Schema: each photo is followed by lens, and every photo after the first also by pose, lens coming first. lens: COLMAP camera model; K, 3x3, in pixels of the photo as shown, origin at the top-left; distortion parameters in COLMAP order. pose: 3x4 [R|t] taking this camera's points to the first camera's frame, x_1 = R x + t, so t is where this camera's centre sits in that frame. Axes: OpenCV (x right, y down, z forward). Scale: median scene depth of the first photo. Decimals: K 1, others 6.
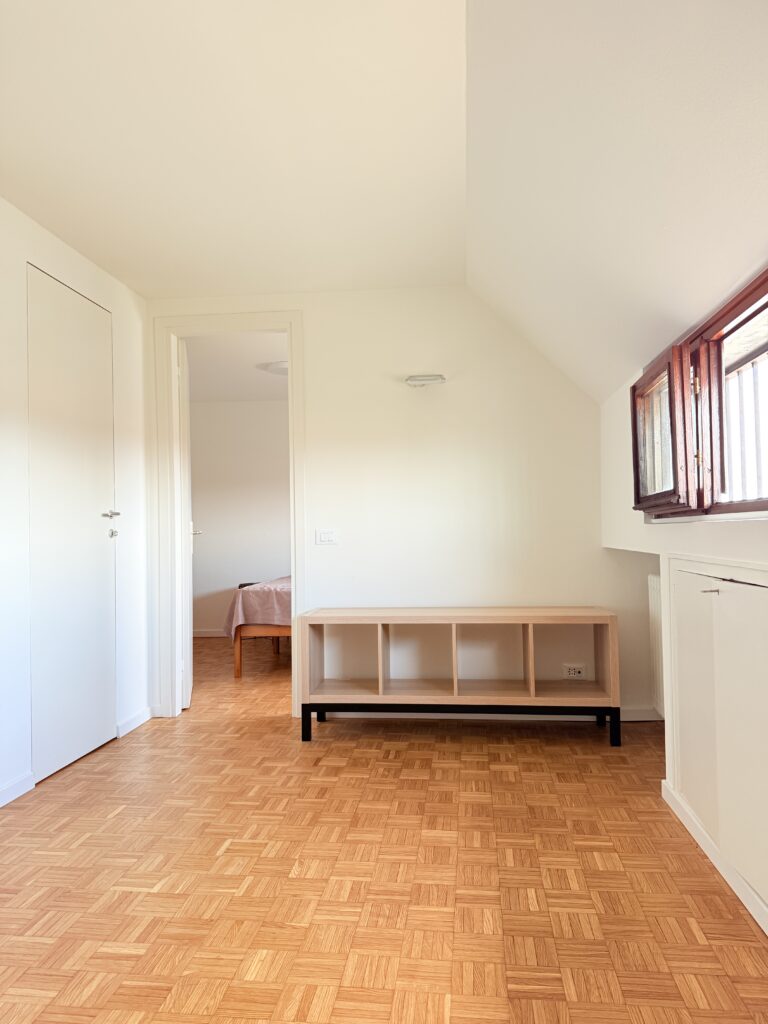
lens RADIAL K [[717.3, 0, 384.0], [0, 717.3, 512.0], [0, 0, 1]] dist [0.090754, -0.120298]
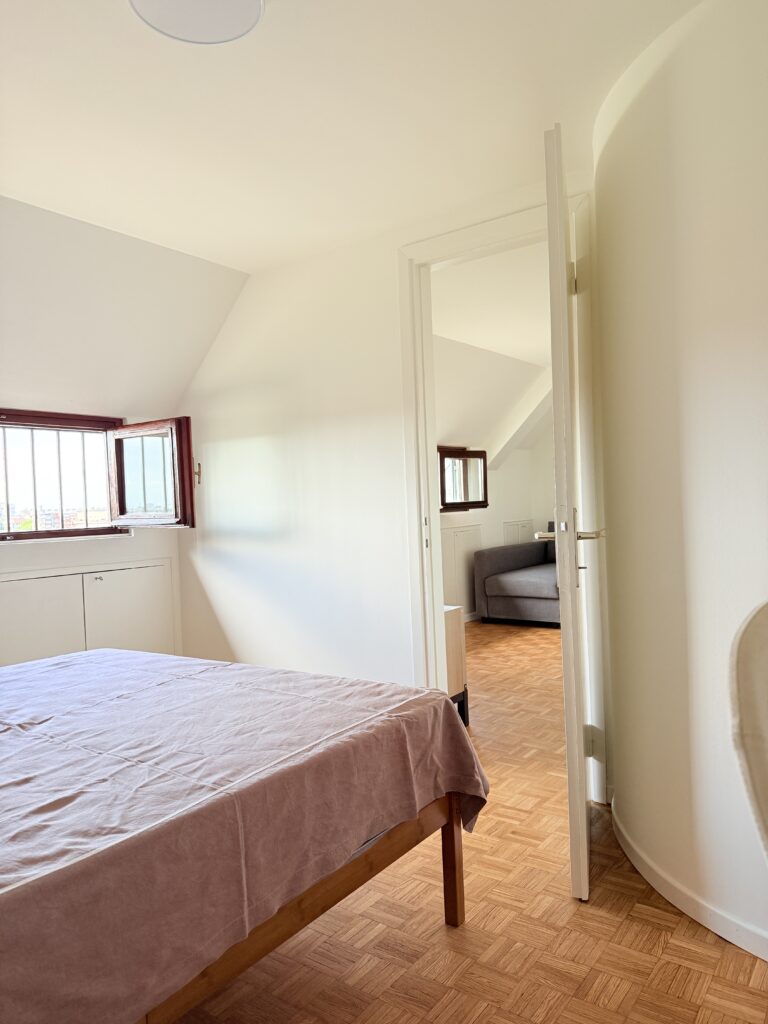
lens RADIAL K [[717.3, 0, 384.0], [0, 717.3, 512.0], [0, 0, 1]] dist [0.090754, -0.120298]
pose [[-0.867809, 0.042321, 0.495093, -0.687030], [0.034891, 0.999097, -0.024246, 0.038744], [-0.495672, -0.003767, -0.868502, 2.517145]]
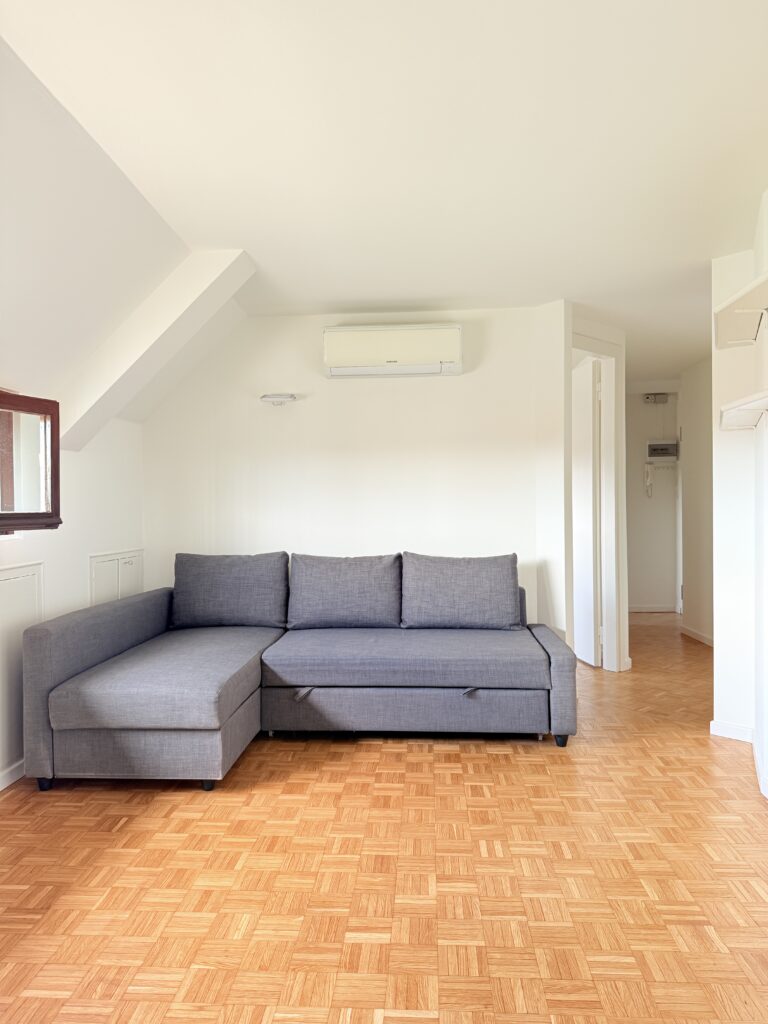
lens RADIAL K [[718.3, 0, 384.0], [0, 718.3, 512.0], [0, 0, 1]] dist [0.041522, -0.047549]
pose [[-0.997897, 0.025579, -0.059561, -0.216781], [0.027371, 0.999191, -0.029472, -0.000473], [0.058759, -0.031040, -0.997790, 1.360559]]
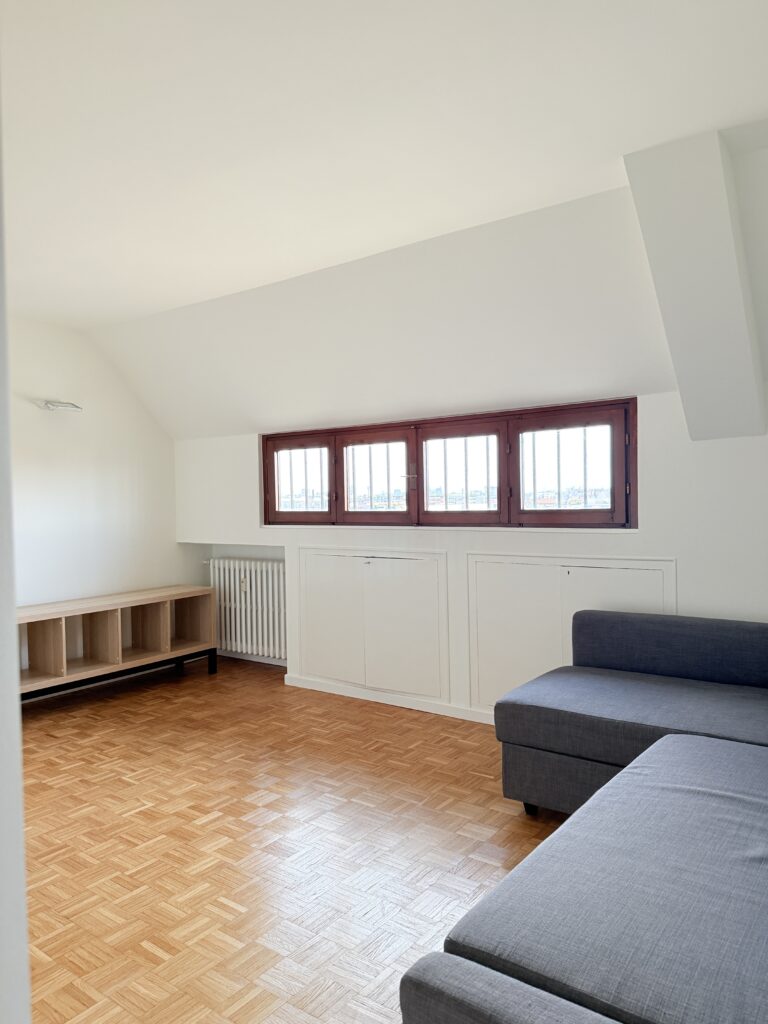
lens RADIAL K [[718.3, 0, 384.0], [0, 718.3, 512.0], [0, 0, 1]] dist [0.041522, -0.047549]
pose [[0.495849, -0.010875, 0.868341, -0.982988], [-0.014855, 0.999669, 0.021003, -0.062384], [-0.868282, -0.023313, 0.495523, -0.054222]]
